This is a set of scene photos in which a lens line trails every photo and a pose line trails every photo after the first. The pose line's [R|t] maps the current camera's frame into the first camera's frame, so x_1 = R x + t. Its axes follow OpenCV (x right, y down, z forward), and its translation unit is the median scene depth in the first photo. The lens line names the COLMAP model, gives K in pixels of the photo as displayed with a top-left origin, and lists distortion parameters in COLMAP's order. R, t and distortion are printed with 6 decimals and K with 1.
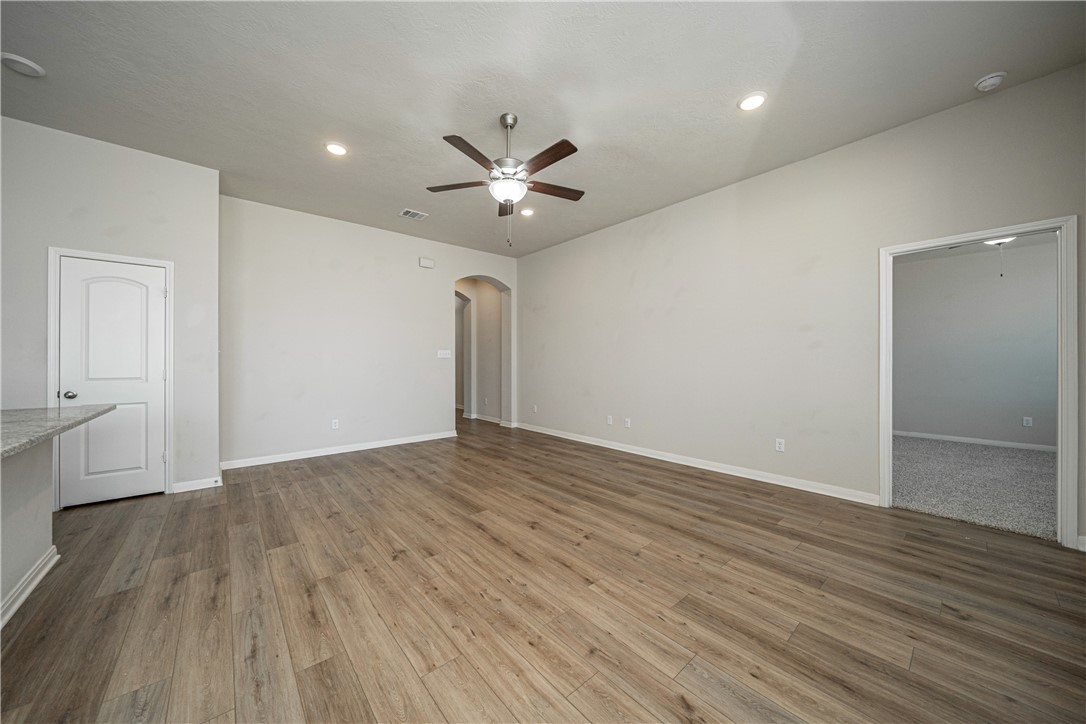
lens RADIAL K [[374.6, 0, 540.5], [0, 374.6, 361.2], [0, 0, 1]] dist [0.001234, 0.000034]
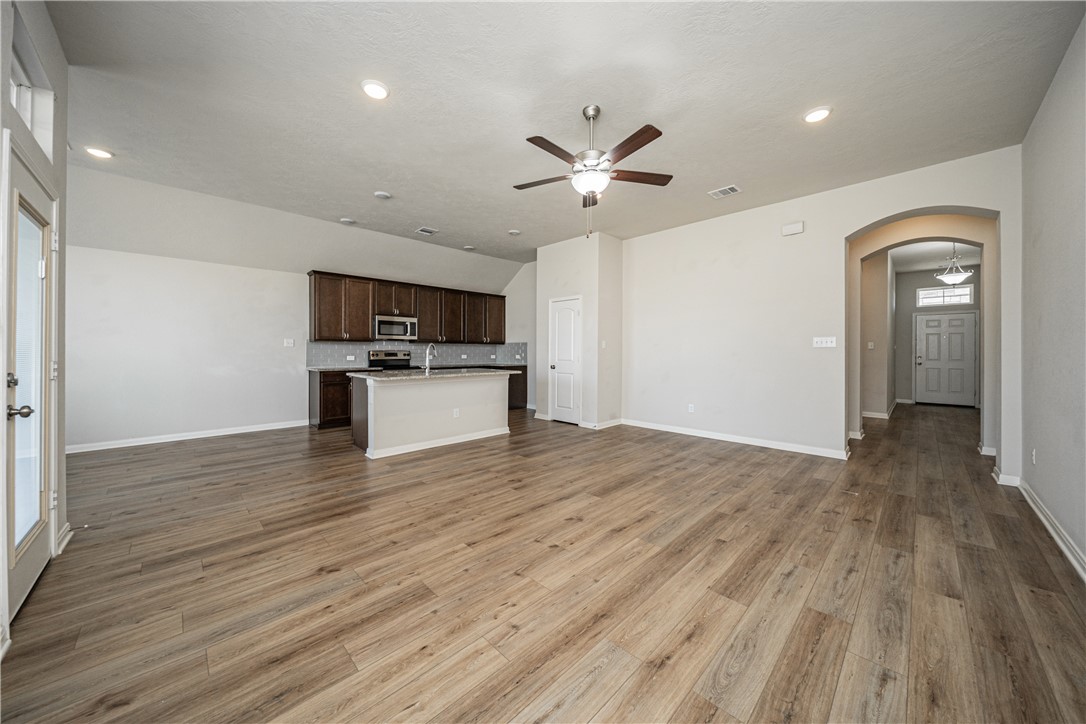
lens RADIAL K [[374.6, 0, 540.5], [0, 374.6, 361.2], [0, 0, 1]] dist [0.001234, 0.000034]
pose [[0.068770, 0.026191, -0.997289, 0.979324], [0.000501, 0.999654, 0.026288, -0.009369], [0.997632, -0.002307, 0.068734, 0.860449]]
